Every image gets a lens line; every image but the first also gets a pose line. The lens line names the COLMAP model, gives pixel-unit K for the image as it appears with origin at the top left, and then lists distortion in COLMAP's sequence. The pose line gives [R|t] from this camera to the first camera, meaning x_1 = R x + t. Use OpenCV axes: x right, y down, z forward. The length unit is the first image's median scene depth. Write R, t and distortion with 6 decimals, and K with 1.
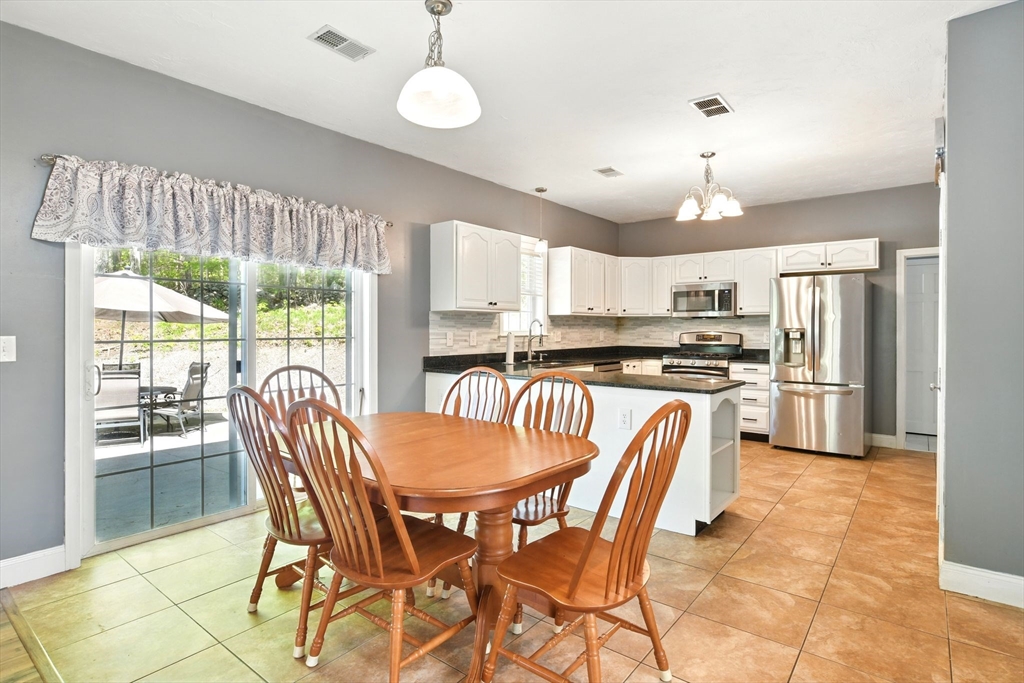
lens RADIAL K [[529.5, 0, 515.1], [0, 529.5, 330.6], [0, 0, 1]] dist [-0.005109, 0.000936]
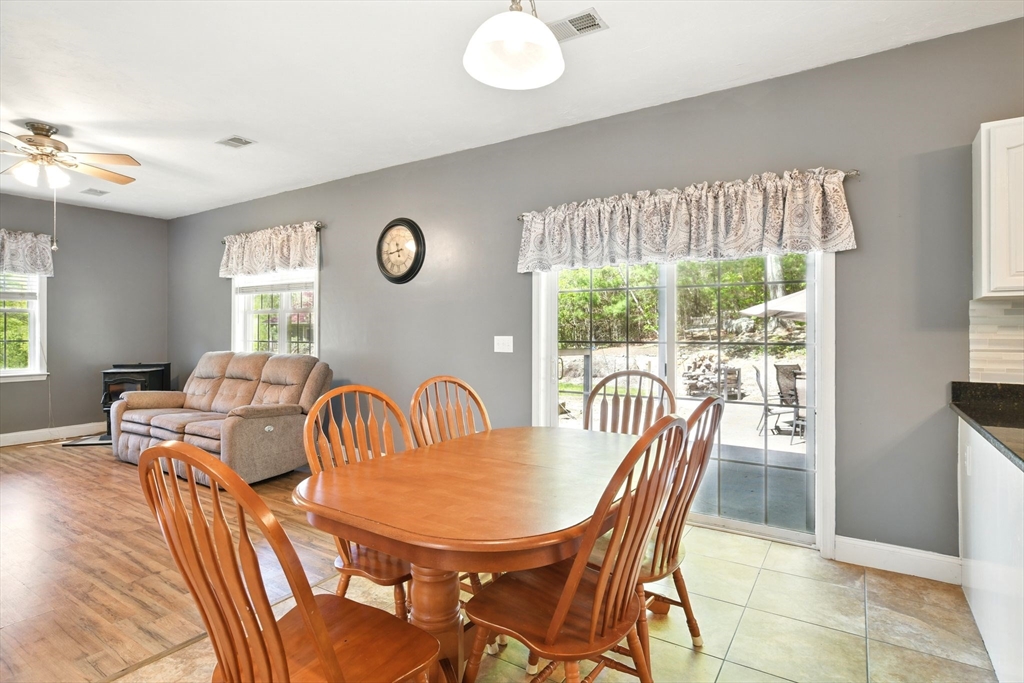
lens RADIAL K [[529.5, 0, 515.1], [0, 529.5, 330.6], [0, 0, 1]] dist [-0.005109, 0.000936]
pose [[0.091544, -0.001811, -0.995799, 0.287145], [-0.004811, 0.999986, -0.002261, -0.001390], [0.995789, 0.004998, 0.091534, 0.397492]]
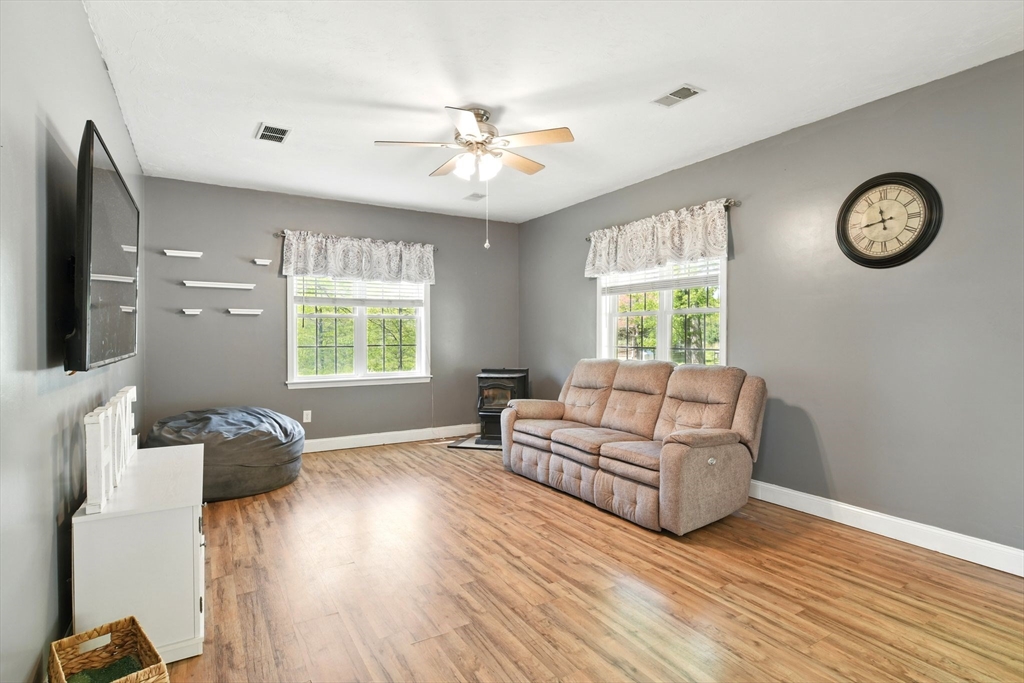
lens RADIAL K [[520.8, 0, 516.8], [0, 520.8, 344.4], [0, 0, 1]] dist [-0.005159, -0.000425]
pose [[-0.347012, 0.015996, -0.937724, 0.117482], [-0.003111, 0.999829, 0.018207, -0.001403], [0.937855, 0.009236, -0.346903, 0.110067]]
